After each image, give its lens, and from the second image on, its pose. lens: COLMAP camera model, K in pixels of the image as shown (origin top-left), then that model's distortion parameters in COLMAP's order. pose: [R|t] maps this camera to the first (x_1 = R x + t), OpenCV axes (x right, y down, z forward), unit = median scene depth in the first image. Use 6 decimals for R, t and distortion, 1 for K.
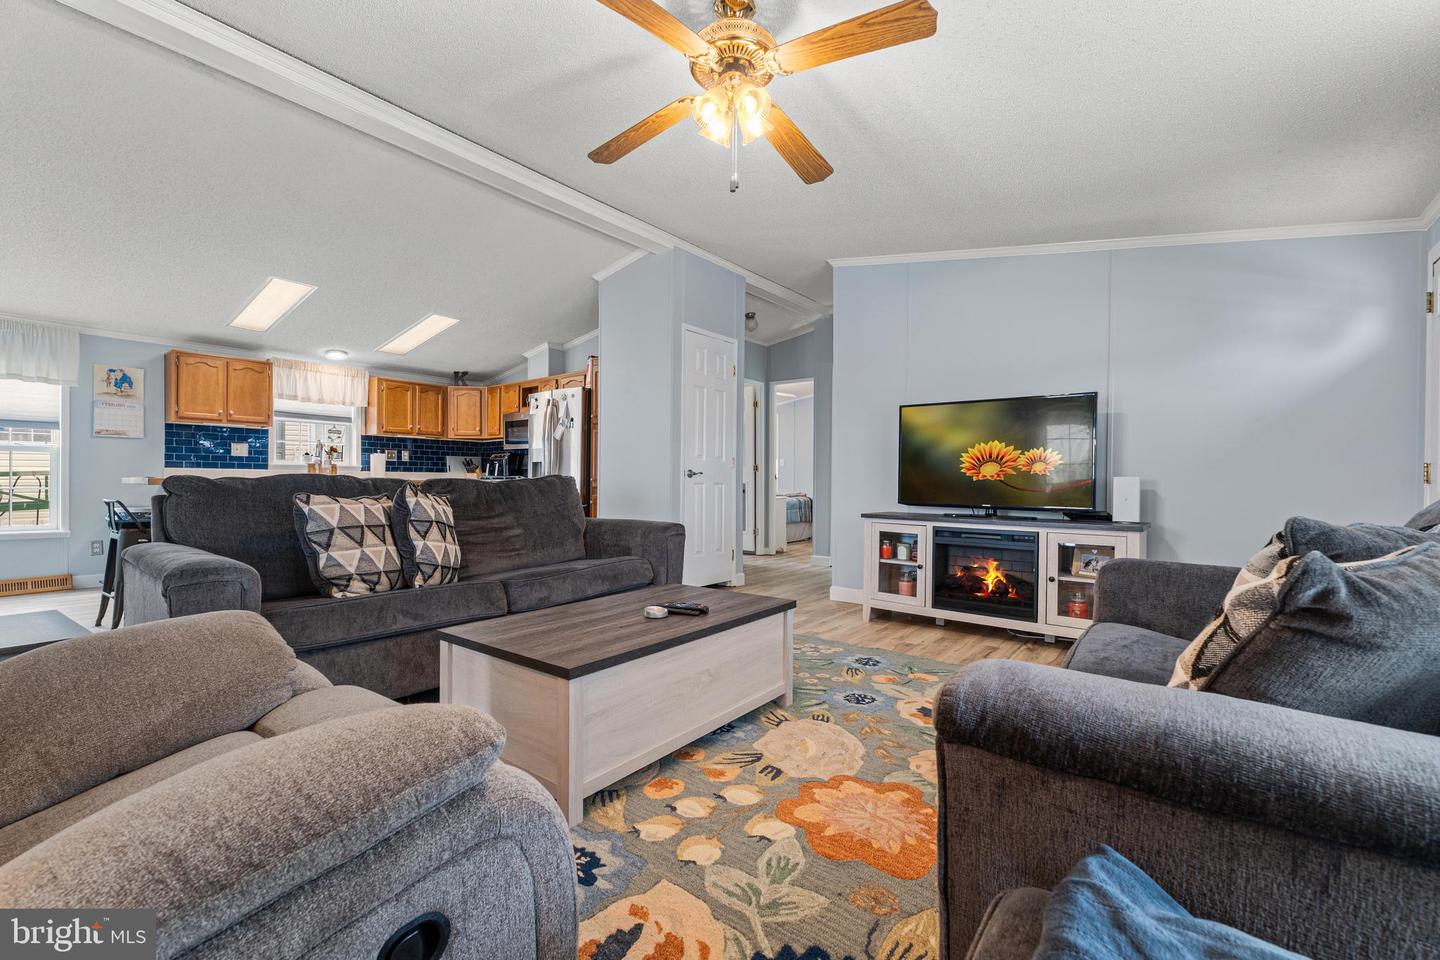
lens RADIAL K [[605.0, 0, 720.0], [0, 605.0, 480.0], [0, 0, 1]] dist [0.003619, -0.000008]
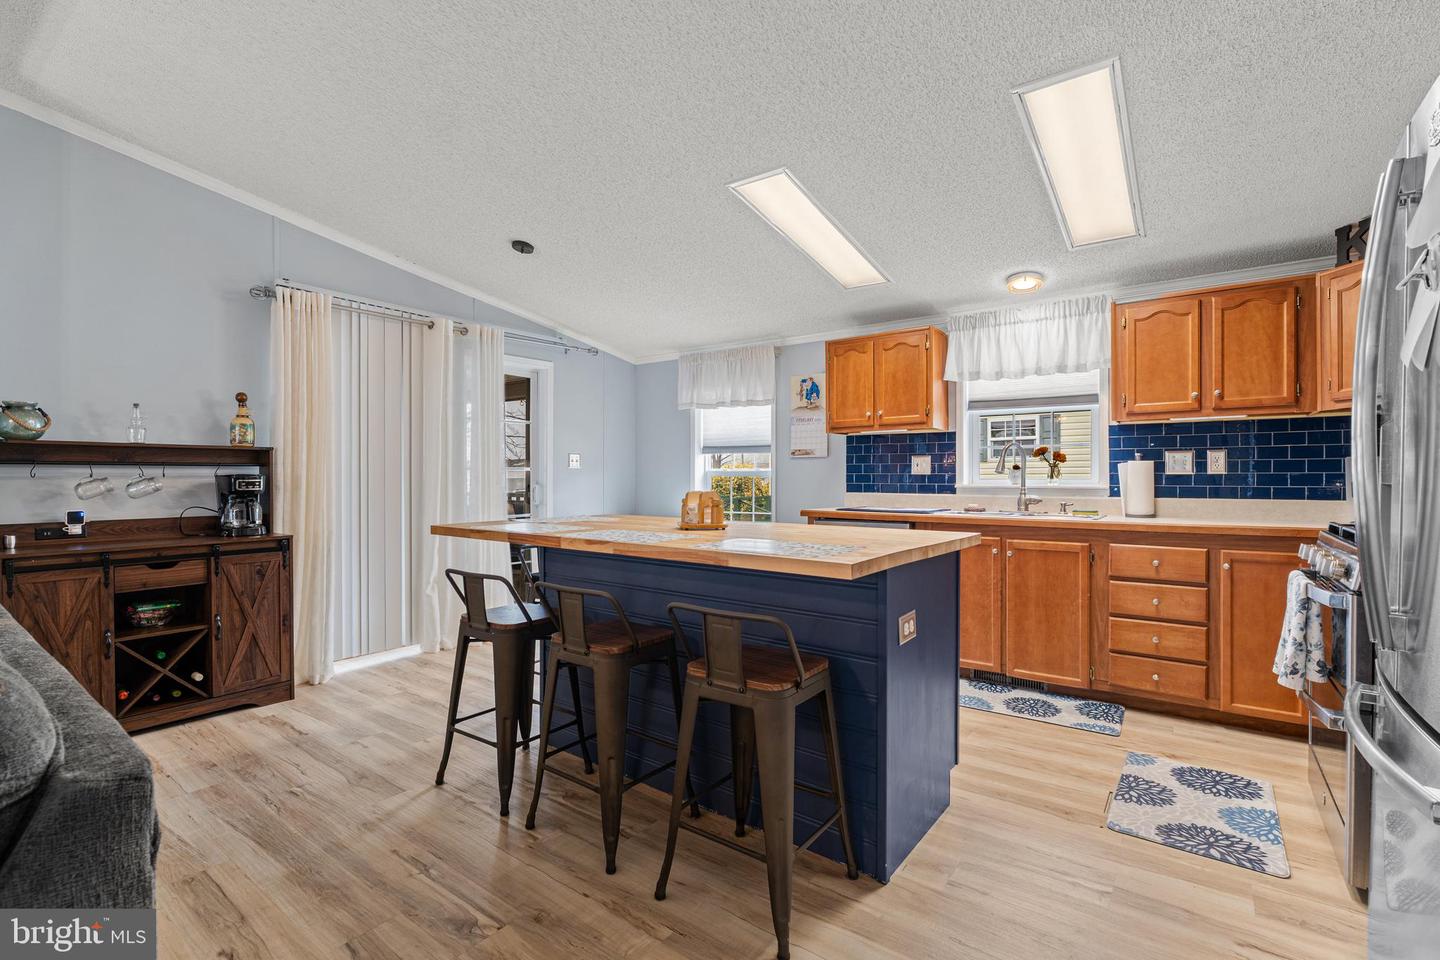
lens RADIAL K [[638.2, 0, 720.0], [0, 638.2, 480.0], [0, 0, 1]] dist [-0.001540, -0.000128]
pose [[0.034997, -0.003109, -0.999383, -0.159269], [0.001642, 0.999994, -0.003054, -0.061702], [0.999386, -0.001535, 0.035002, 1.459429]]
